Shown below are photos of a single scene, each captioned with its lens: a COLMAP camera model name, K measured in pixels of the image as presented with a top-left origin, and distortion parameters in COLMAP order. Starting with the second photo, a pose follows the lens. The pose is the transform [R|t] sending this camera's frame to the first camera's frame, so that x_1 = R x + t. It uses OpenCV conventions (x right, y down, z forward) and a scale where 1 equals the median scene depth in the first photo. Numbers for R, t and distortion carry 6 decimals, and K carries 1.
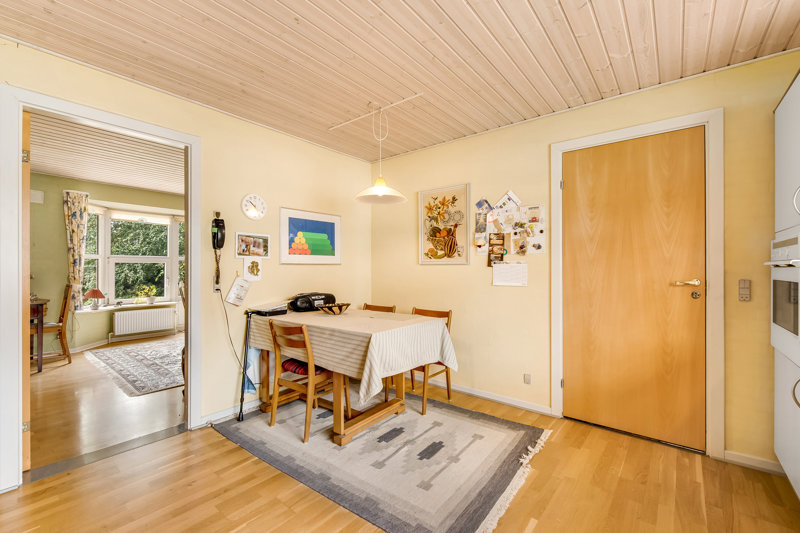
lens RADIAL K [[343.5, 0, 402.9], [0, 343.5, 267.0], [0, 0, 1]] dist [-0.002751, -0.000454]
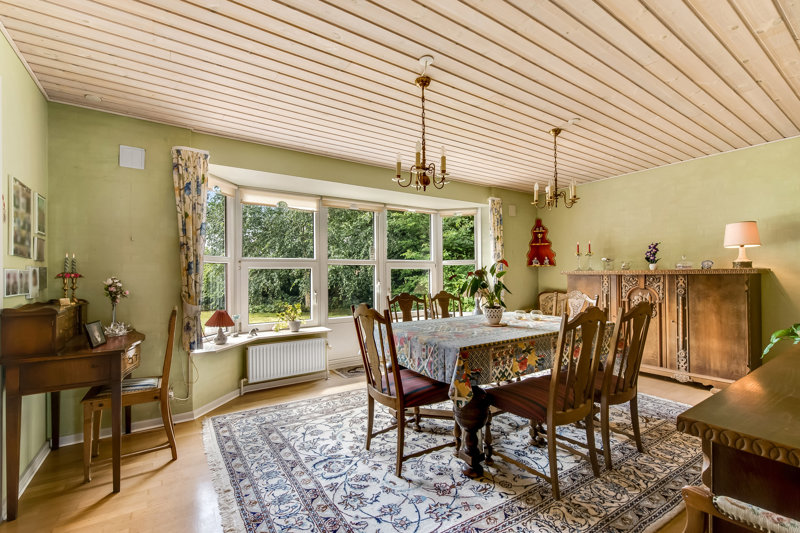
lens RADIAL K [[354.7, 0, 399.1], [0, 354.7, 269.6], [0, 0, 1]] dist [0.004921, 0.000242]
pose [[0.951839, -0.016572, -0.306151, -0.415201], [0.014420, 0.999853, -0.009290, -0.000426], [0.306260, 0.004428, 0.951938, 0.513034]]
